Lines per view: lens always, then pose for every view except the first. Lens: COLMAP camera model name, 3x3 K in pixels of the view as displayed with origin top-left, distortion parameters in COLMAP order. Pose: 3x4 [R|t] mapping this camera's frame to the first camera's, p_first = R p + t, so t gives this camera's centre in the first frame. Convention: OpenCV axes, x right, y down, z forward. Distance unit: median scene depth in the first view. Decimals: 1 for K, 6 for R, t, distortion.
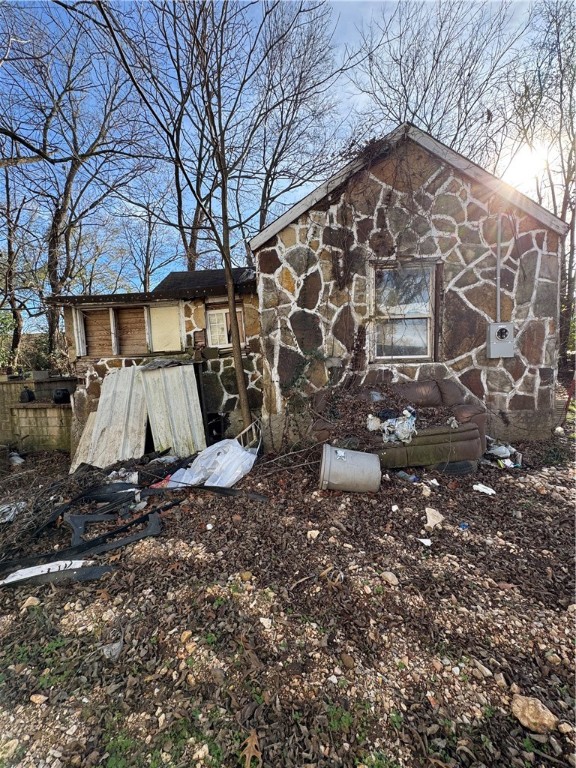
lens RADIAL K [[304.9, 0, 288.3], [0, 304.9, 384.5], [0, 0, 1]] dist [-0.003396, -0.000014]
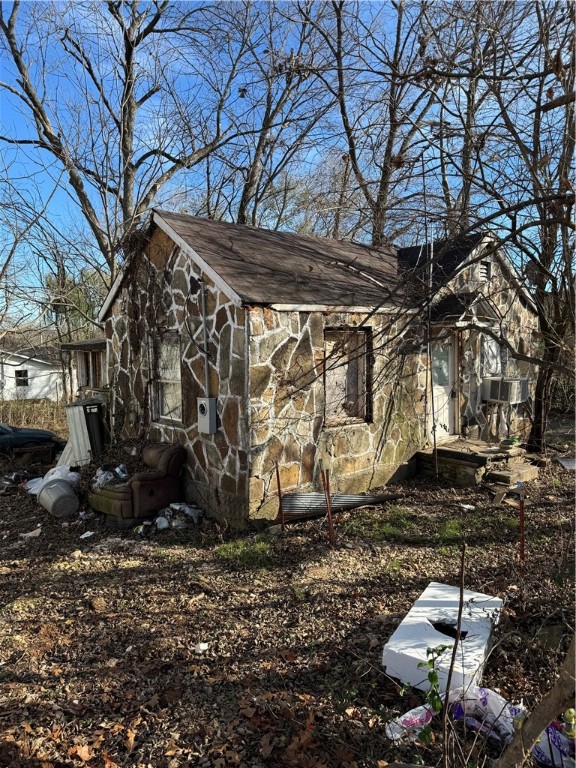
lens RADIAL K [[531.8, 0, 289.2], [0, 531.8, 385.6], [0, 0, 1]] dist [-0.003344, -0.002408]
pose [[0.714994, 0.074415, -0.695159, 2.037237], [-0.059401, 0.997190, 0.045651, -0.329072], [0.696603, 0.008653, 0.717405, -0.037241]]
